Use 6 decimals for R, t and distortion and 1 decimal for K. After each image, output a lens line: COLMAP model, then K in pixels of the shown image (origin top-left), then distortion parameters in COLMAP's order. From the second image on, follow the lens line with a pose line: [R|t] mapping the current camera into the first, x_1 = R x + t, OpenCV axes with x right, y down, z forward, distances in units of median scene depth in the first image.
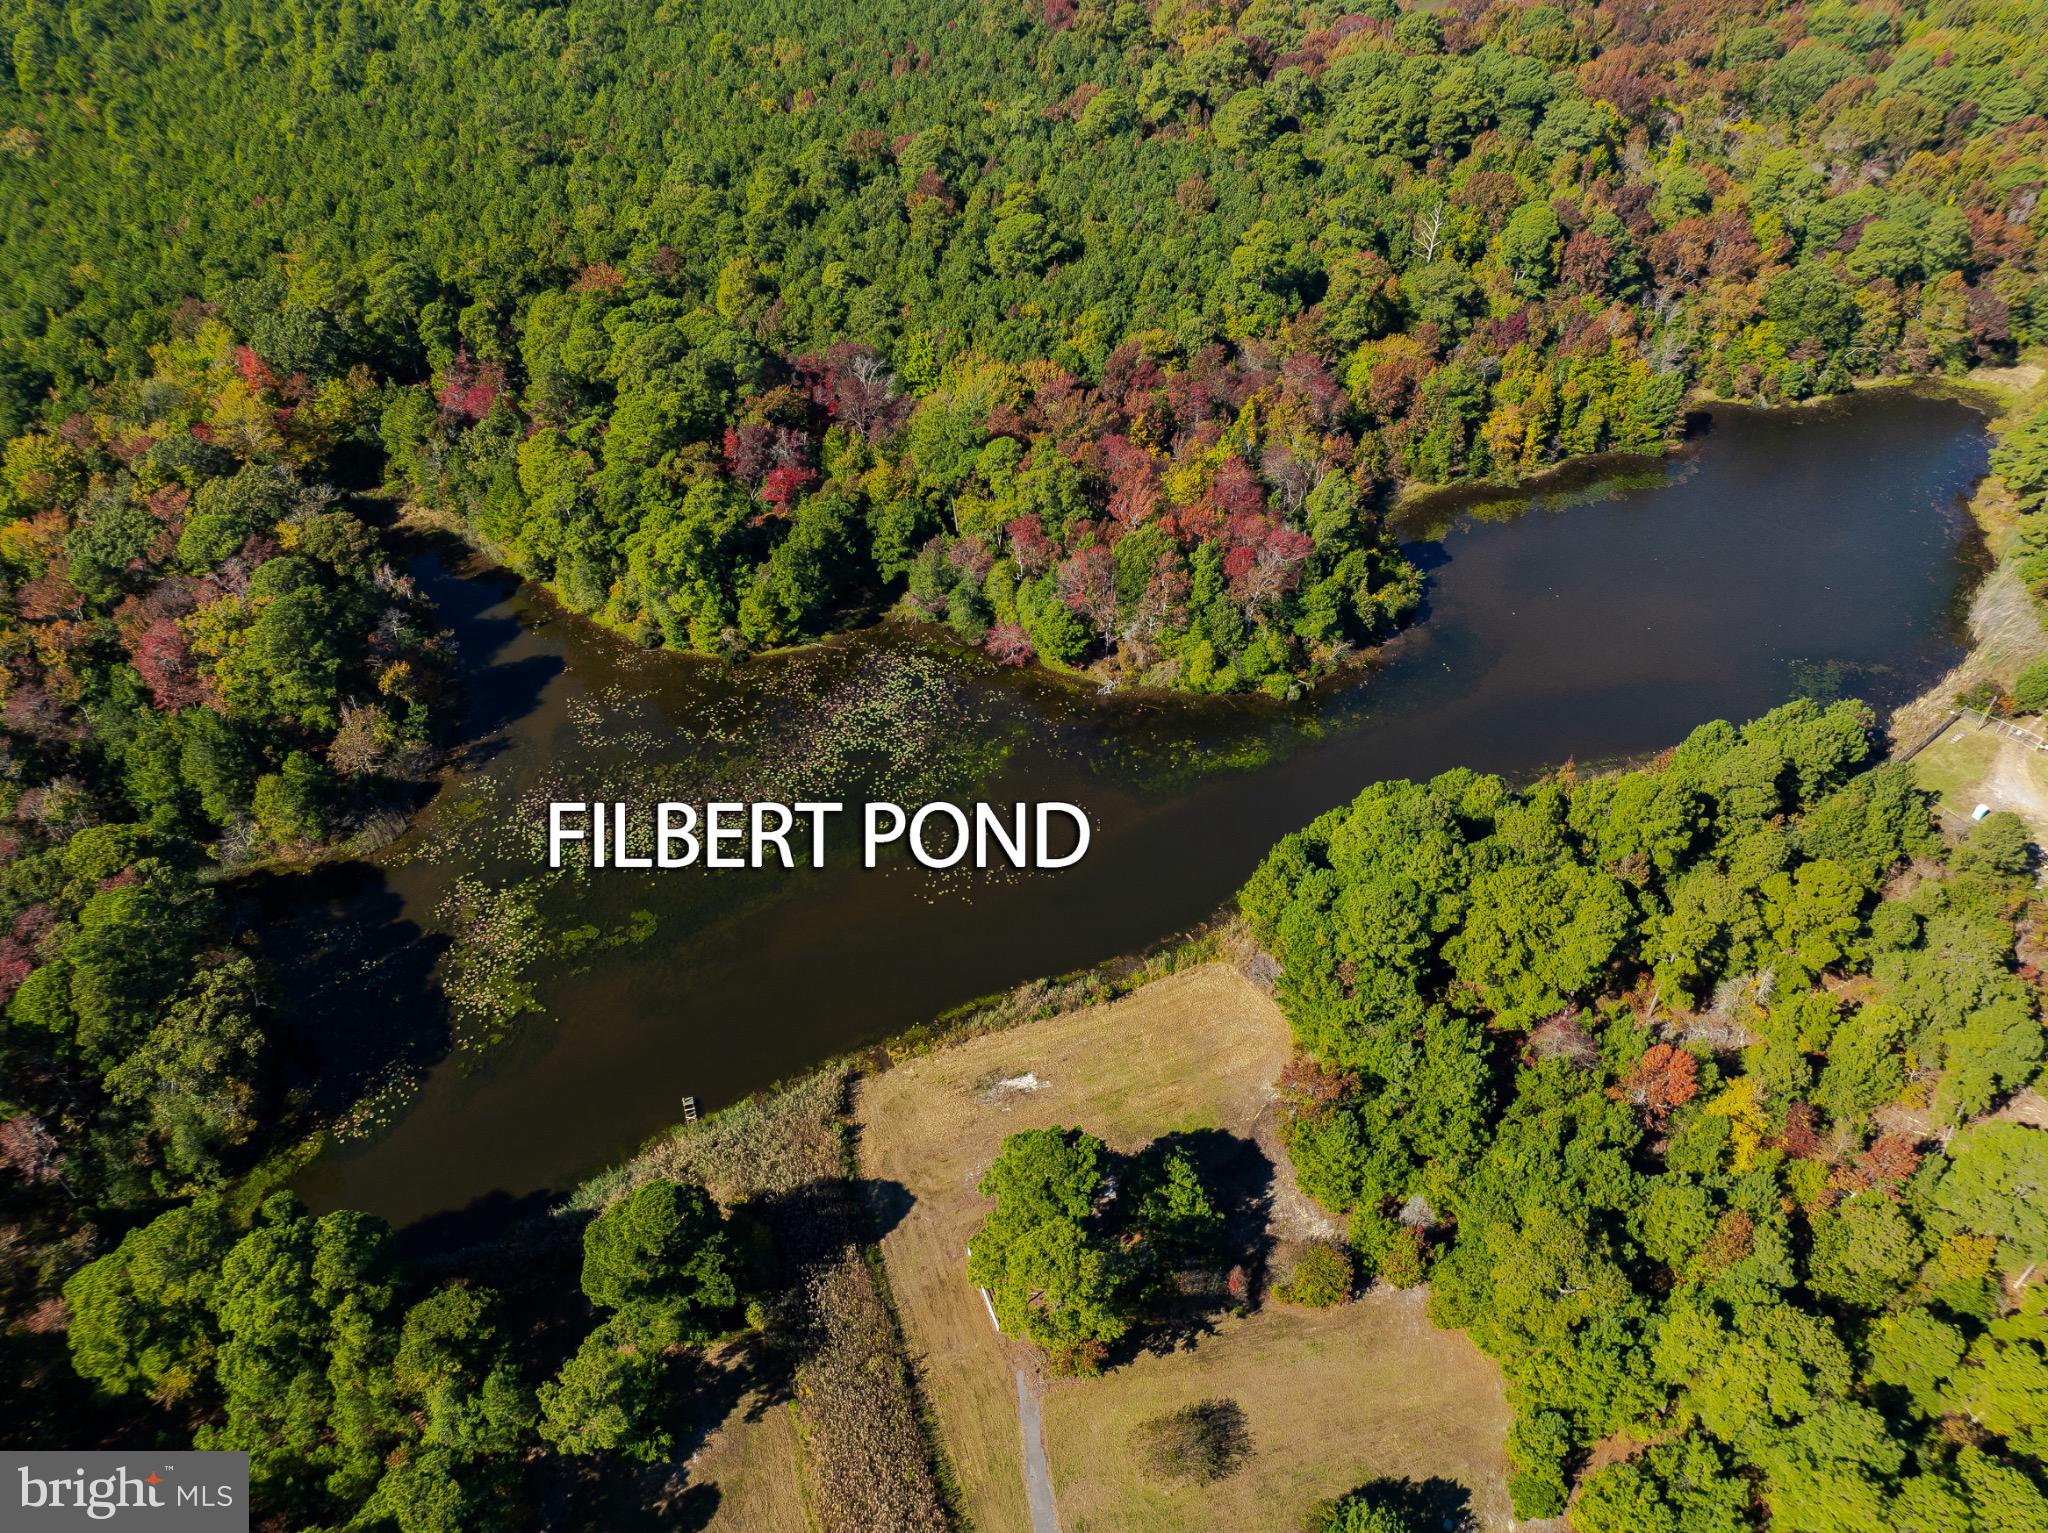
lens RADIAL K [[1448.6, 0, 1026.3], [0, 1448.6, 781.9], [0, 0, 1]] dist [-0.032508, -0.003669]
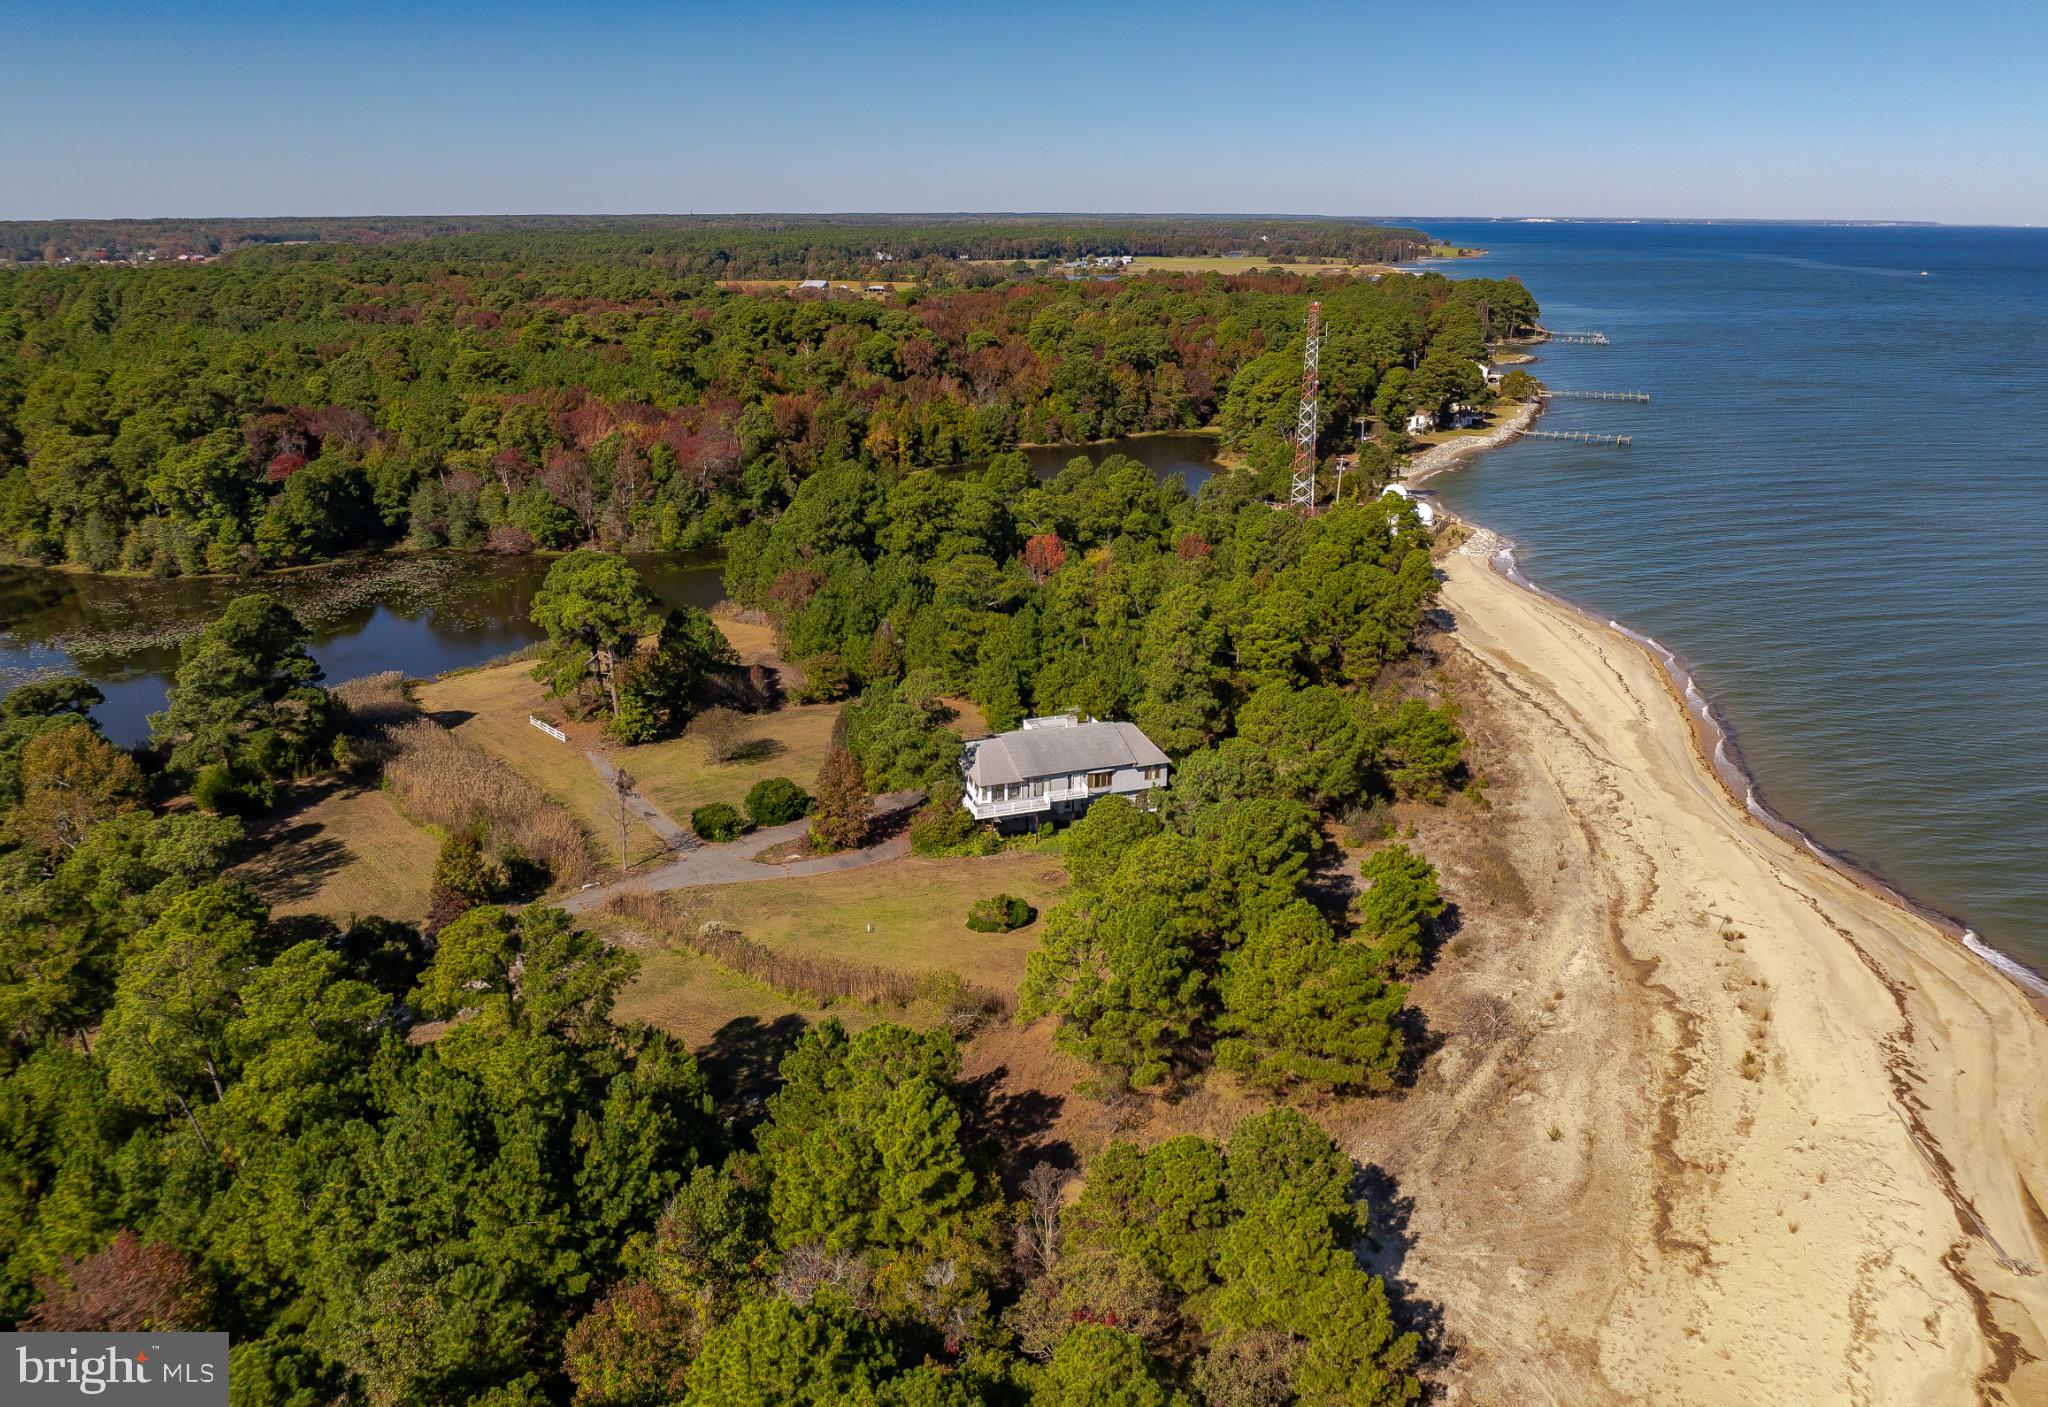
lens RADIAL K [[1481.2, 0, 1021.0], [0, 1481.2, 630.2], [0, 0, 1]] dist [-0.034429, -0.005850]
pose [[0.926609, -0.099278, 0.362683, -0.076612], [0.251322, 0.880951, -0.400952, 0.657542], [-0.279700, 0.462676, 0.841248, -0.122522]]
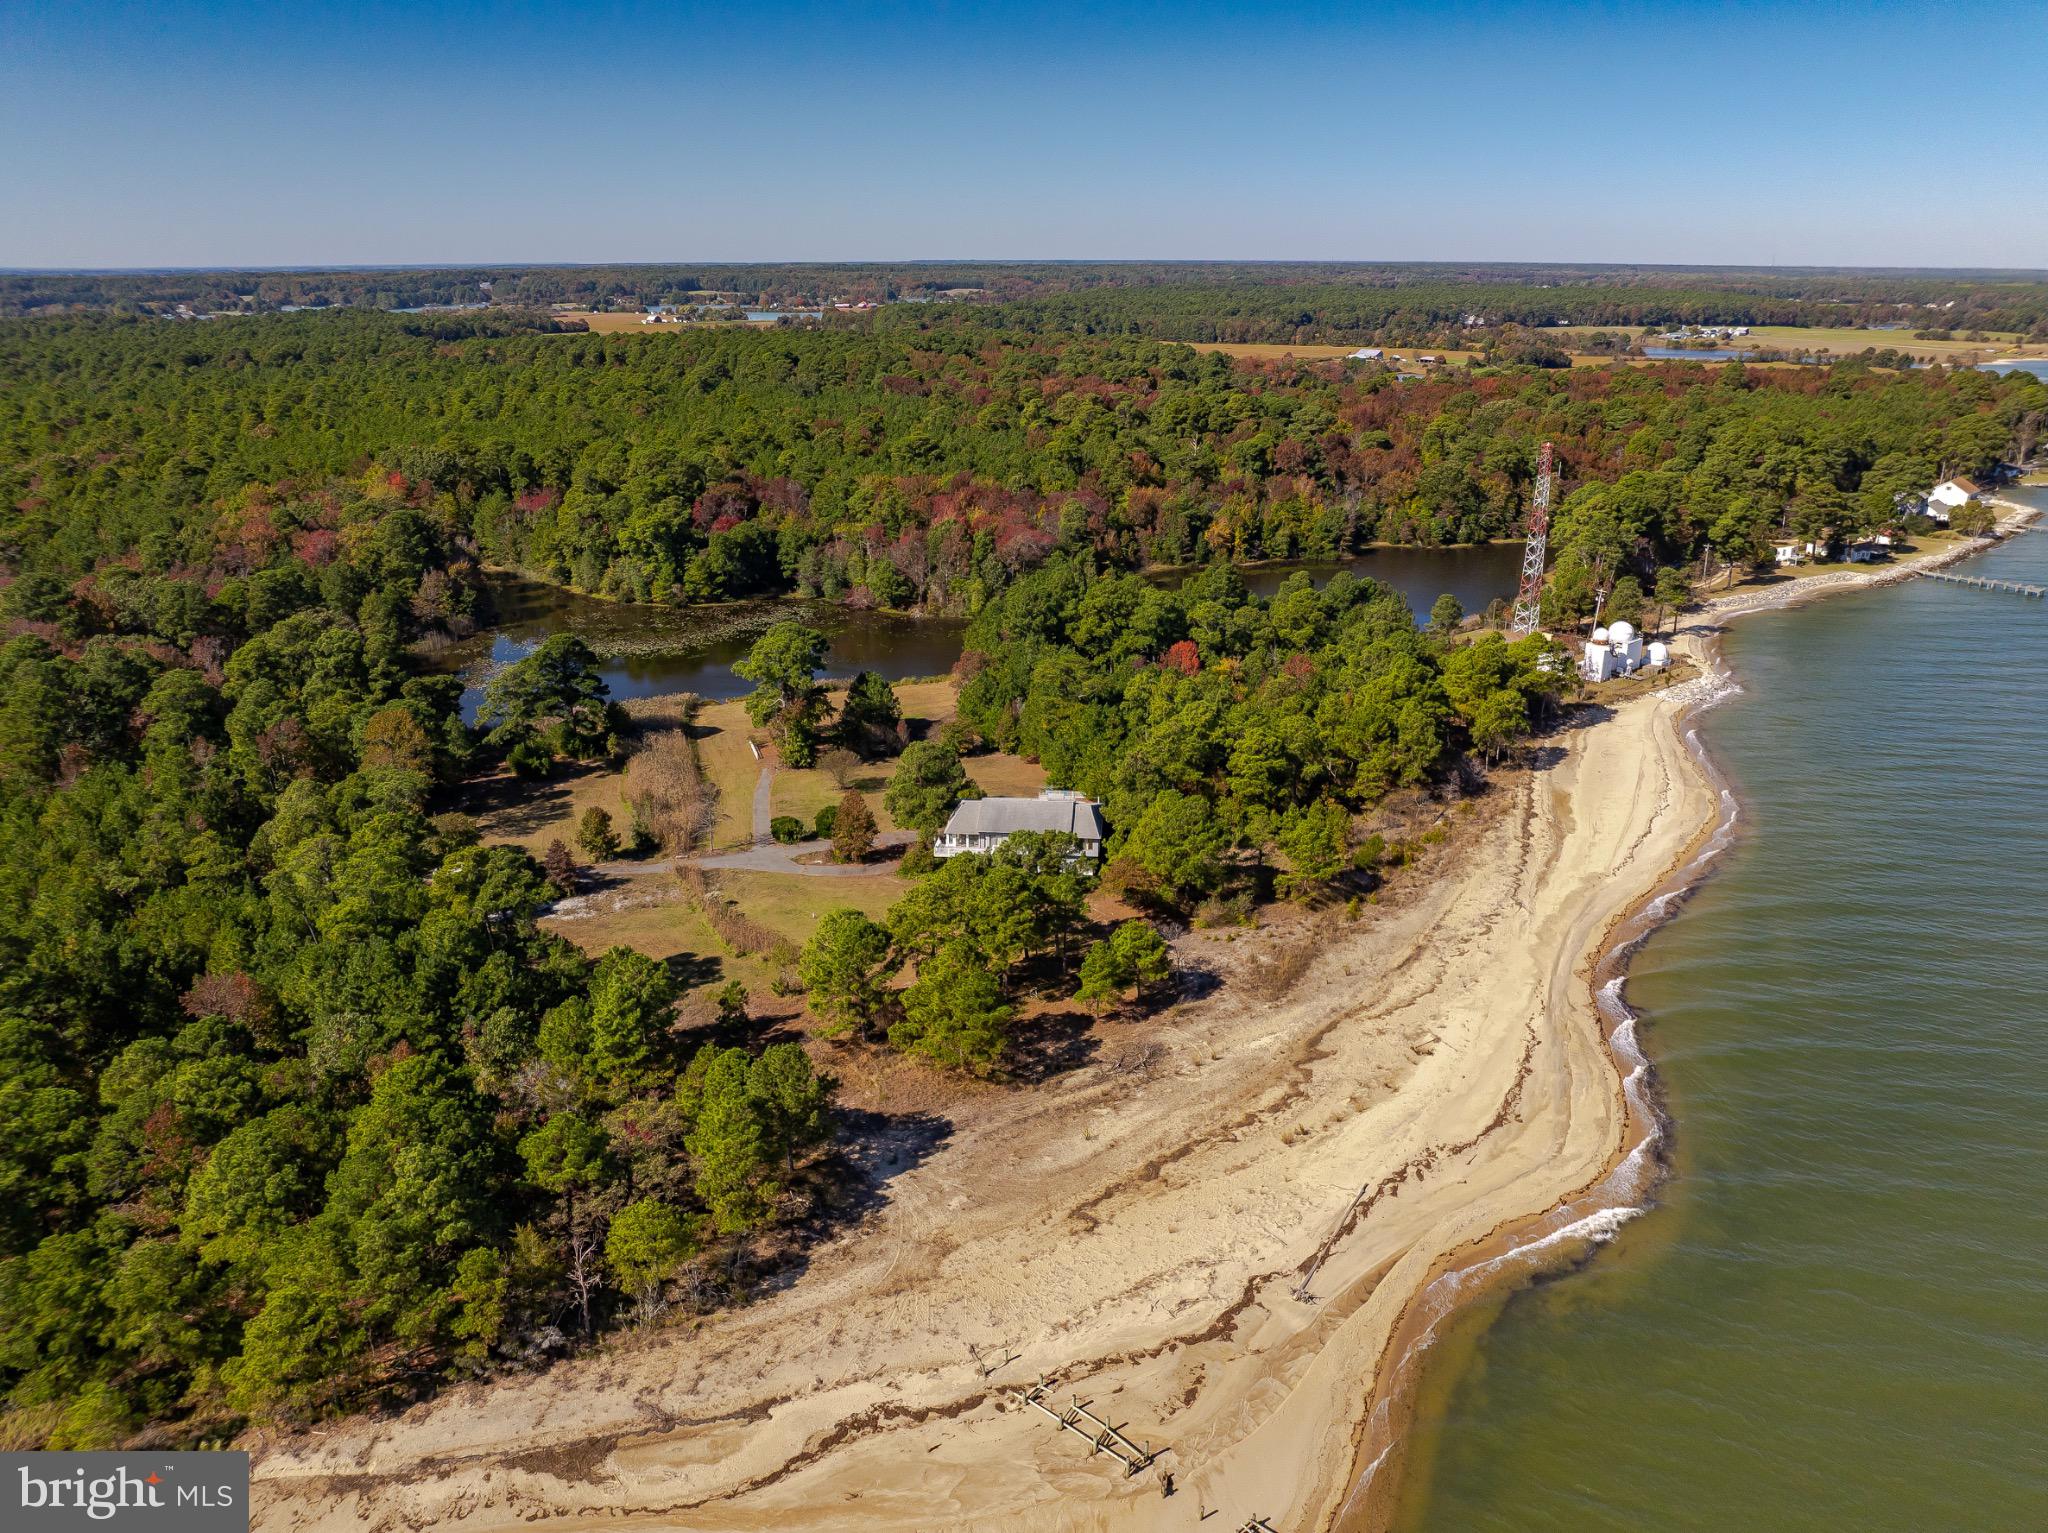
lens RADIAL K [[1448.6, 0, 1024.0], [0, 1448.6, 739.5], [0, 0, 1]] dist [-0.032508, -0.003669]
pose [[0.999233, 0.015260, -0.036071, 0.257530], [-0.028579, 0.913827, -0.405096, 0.763487], [0.026781, 0.405816, 0.913562, -0.380997]]
